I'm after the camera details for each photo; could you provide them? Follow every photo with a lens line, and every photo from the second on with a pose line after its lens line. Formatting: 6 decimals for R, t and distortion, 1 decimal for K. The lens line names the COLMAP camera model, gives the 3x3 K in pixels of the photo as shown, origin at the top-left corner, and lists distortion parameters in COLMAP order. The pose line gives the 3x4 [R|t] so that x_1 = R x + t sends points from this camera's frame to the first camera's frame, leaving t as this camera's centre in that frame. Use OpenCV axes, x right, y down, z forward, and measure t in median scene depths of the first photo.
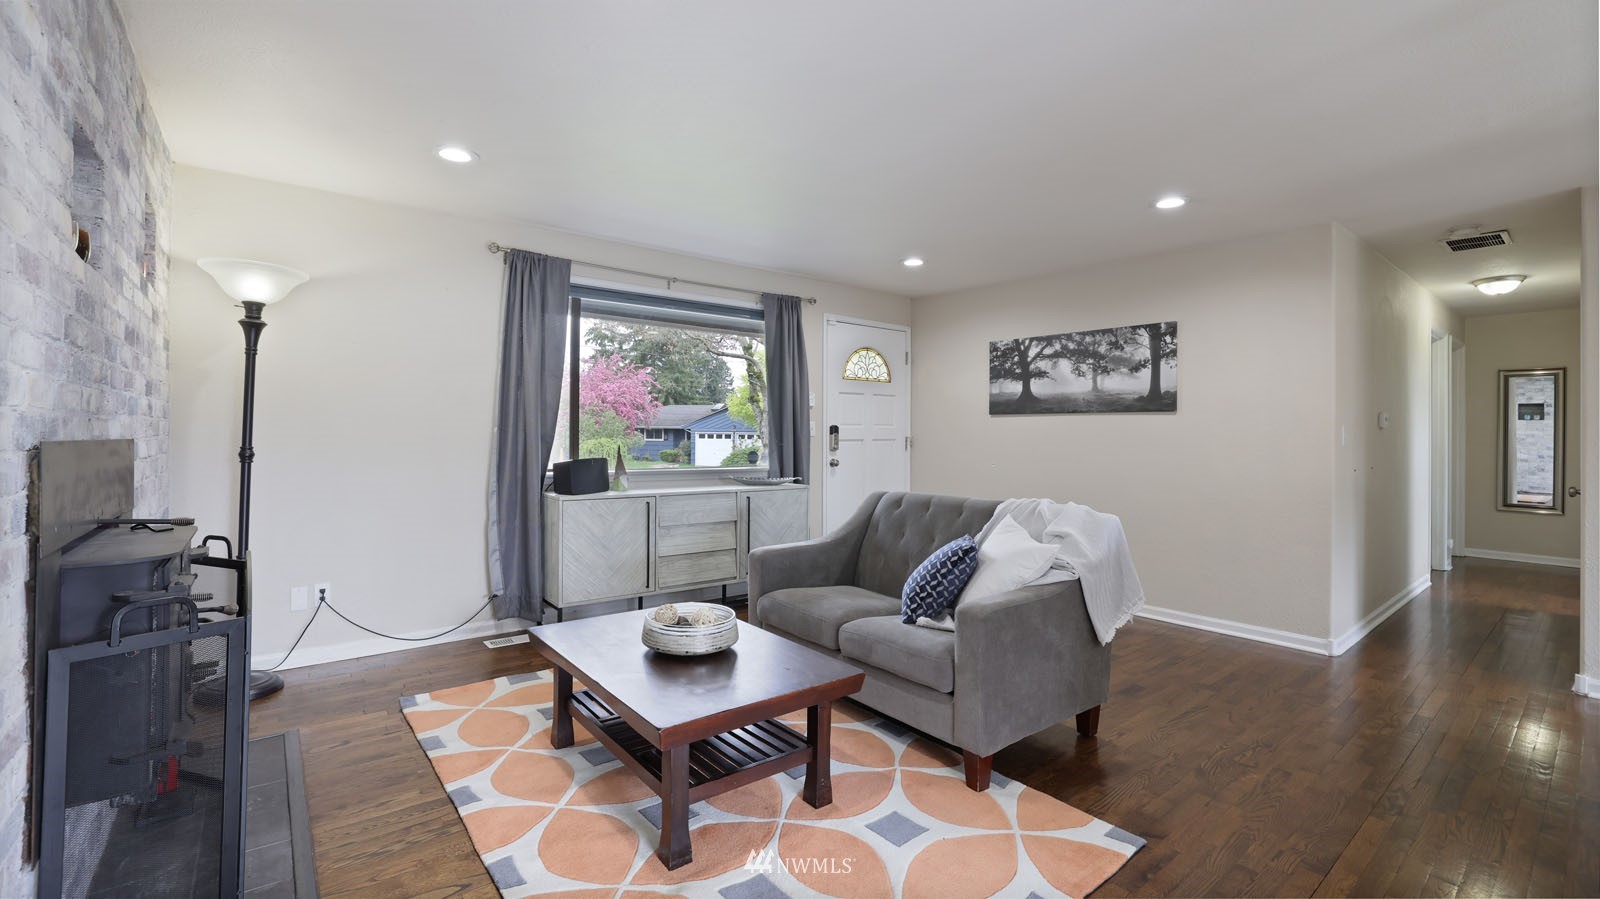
lens RADIAL K [[688.5, 0, 795.3], [0, 688.5, 434.9], [0, 0, 1]] dist [-0.048248, 0.016046]
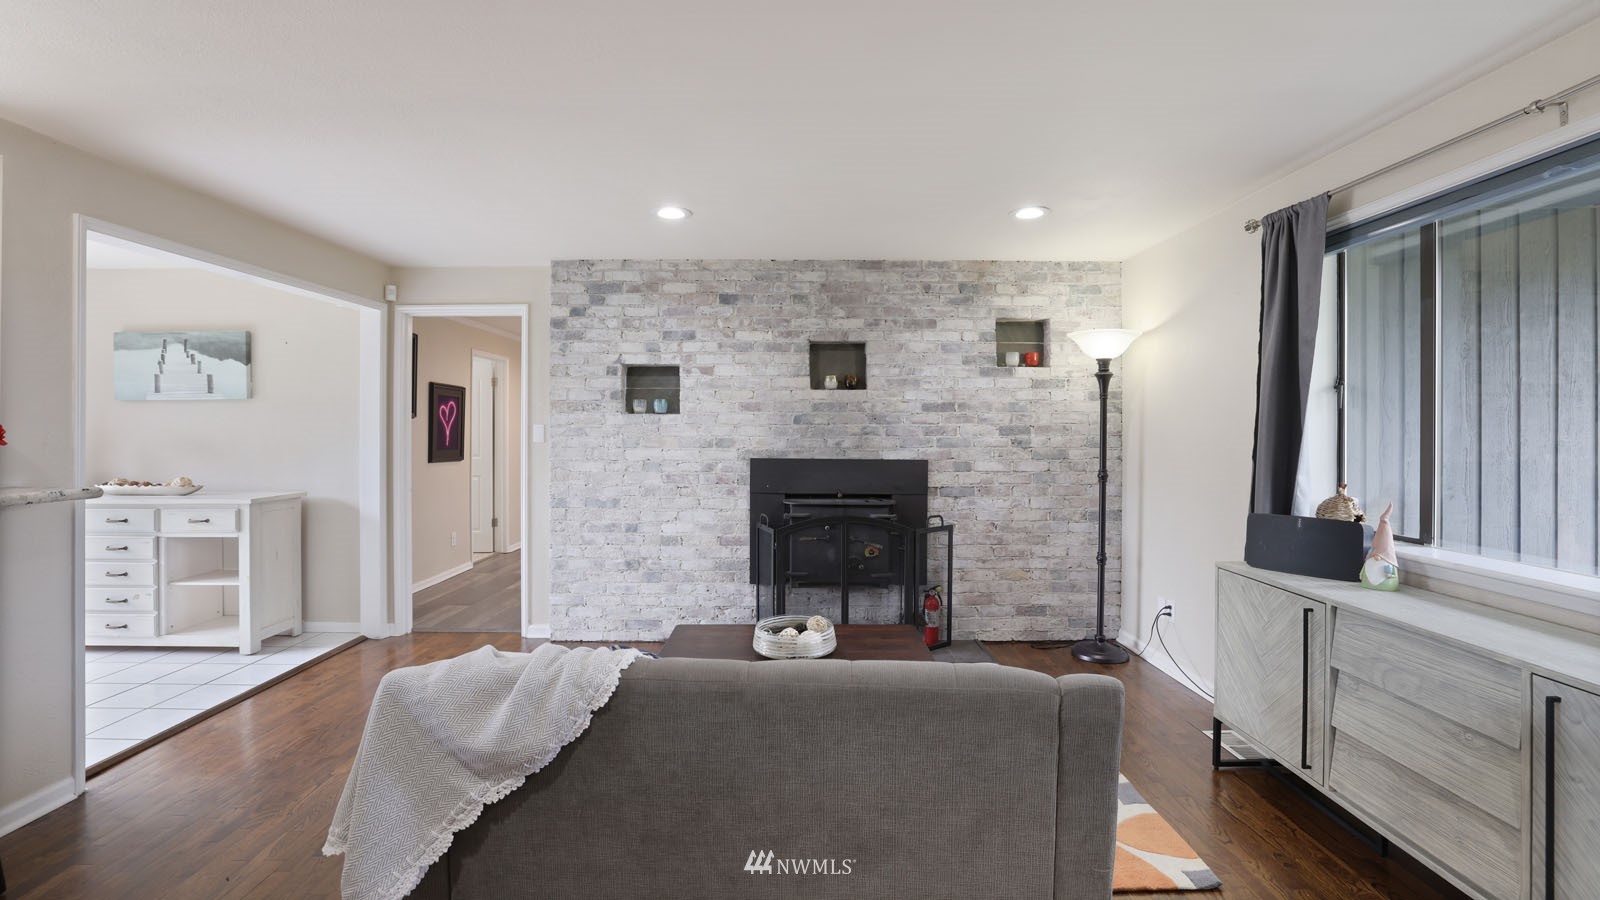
lens RADIAL K [[695.0, 0, 797.4], [0, 695.0, 431.3], [0, 0, 1]] dist [-0.051583, 0.020379]
pose [[-0.623938, -0.010192, -0.781407, 0.381999], [-0.008424, 0.999945, -0.006315, -0.028797], [0.781428, 0.002642, -0.623989, 0.876503]]
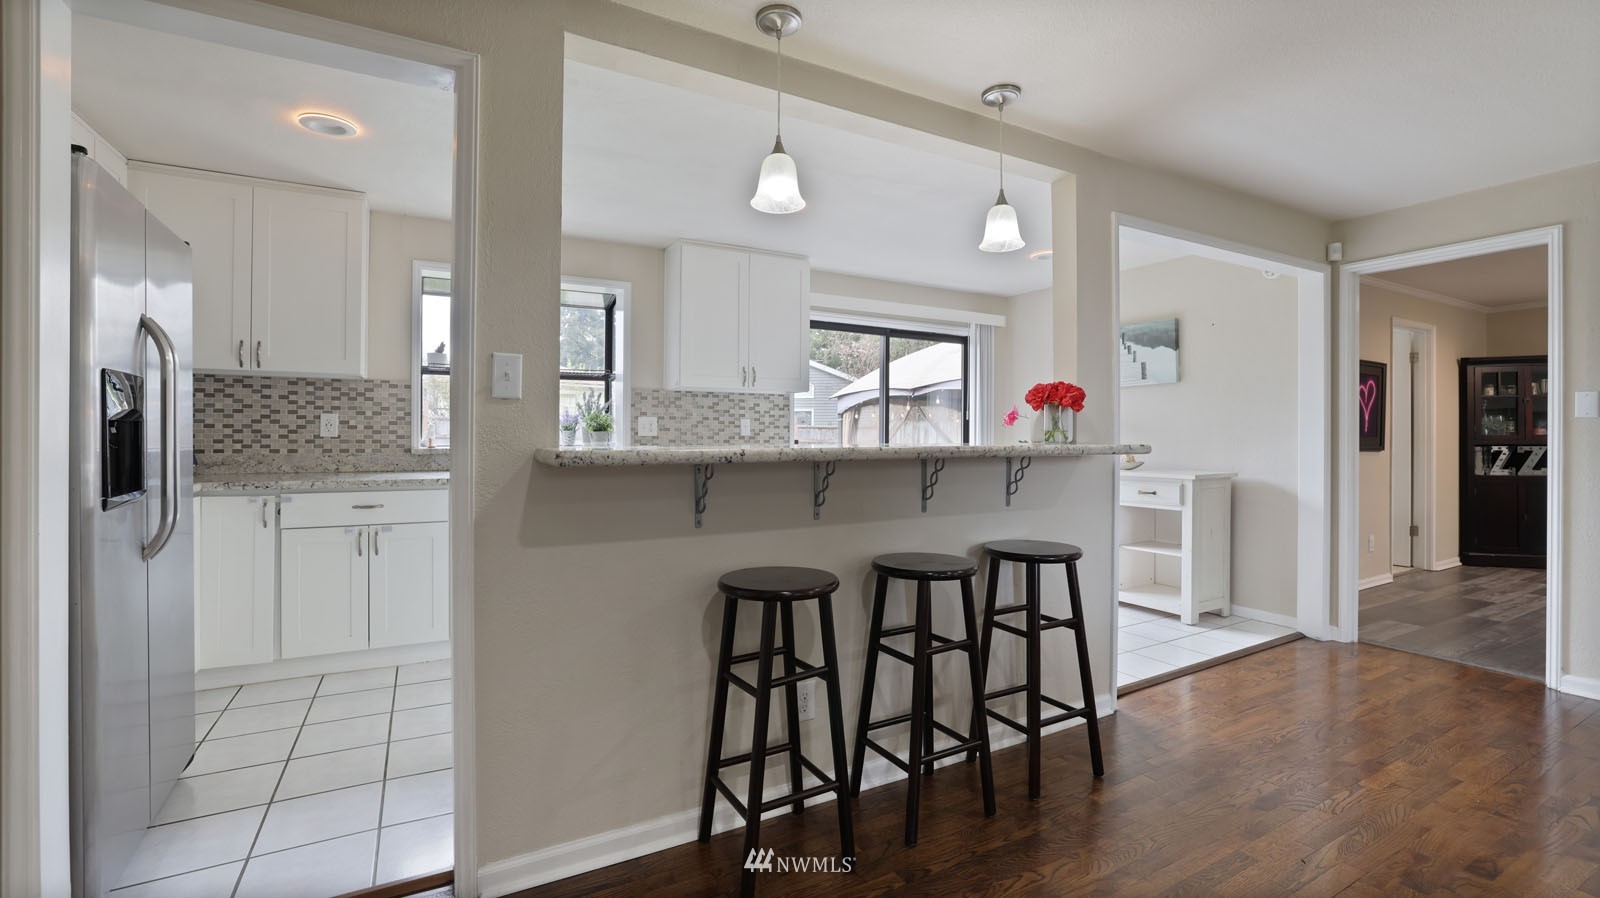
lens RADIAL K [[688.5, 0, 795.3], [0, 688.5, 434.4], [0, 0, 1]] dist [-0.048248, 0.016046]
pose [[-0.985076, -0.010845, 0.171778, 0.502558], [-0.010545, 0.999941, 0.002657, 0.006363], [-0.171797, 0.000806, -0.985132, 0.768924]]
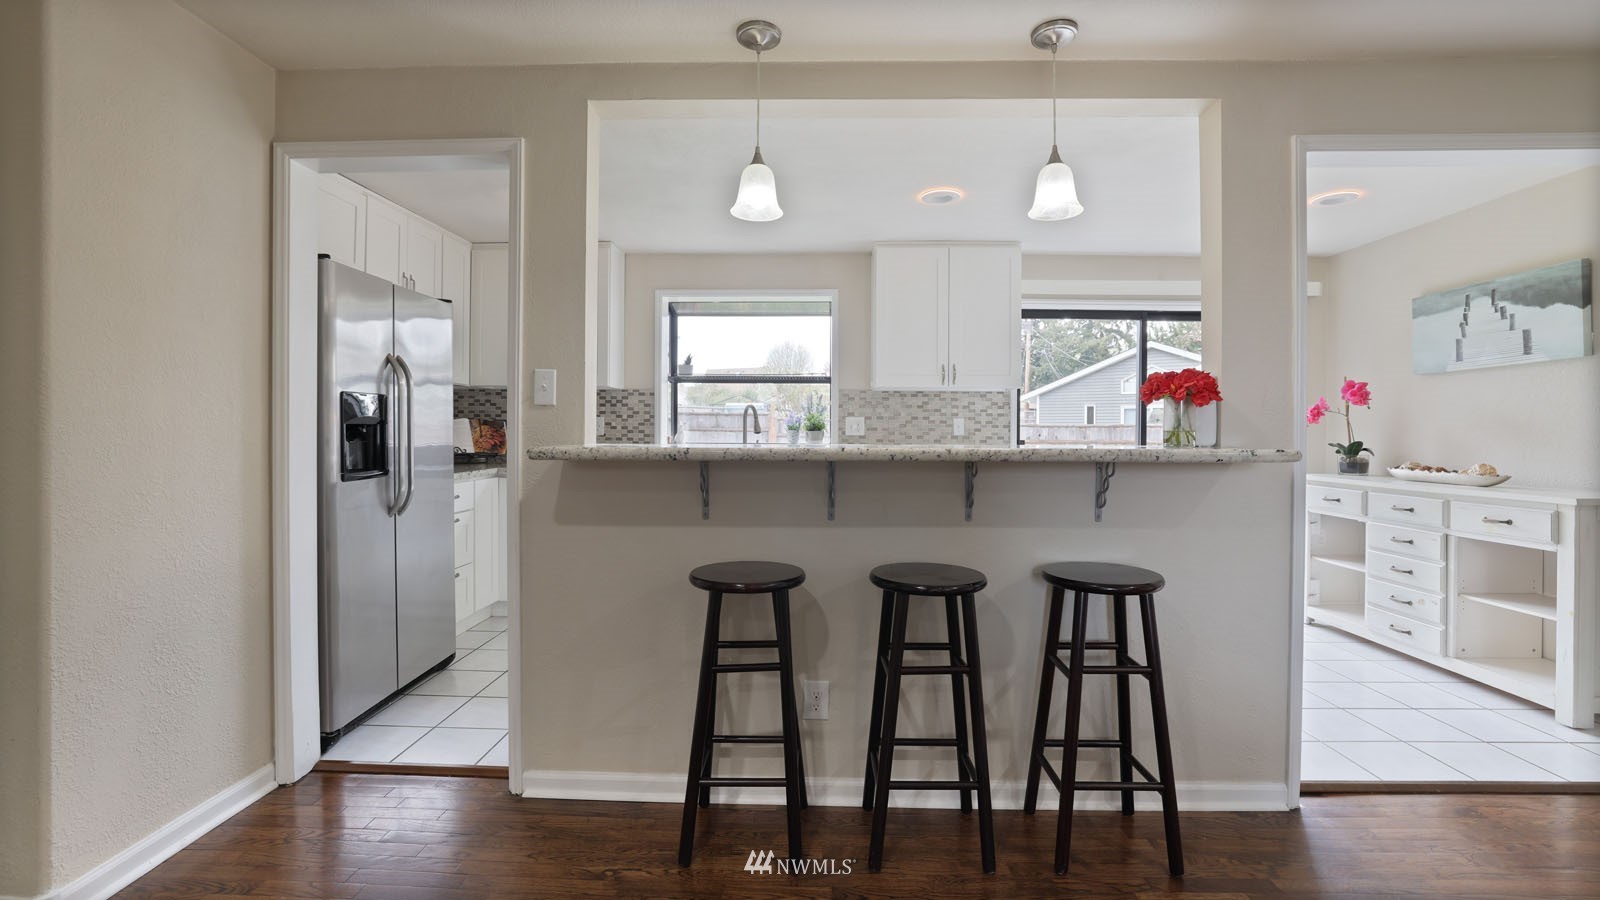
lens RADIAL K [[688.5, 0, 795.3], [0, 688.5, 435.4], [0, 0, 1]] dist [-0.048248, 0.016046]
pose [[-0.757221, -0.014846, 0.652990, 0.281723], [-0.010021, 0.999888, 0.011113, 0.003141], [-0.653081, 0.001871, -0.757285, 0.671929]]
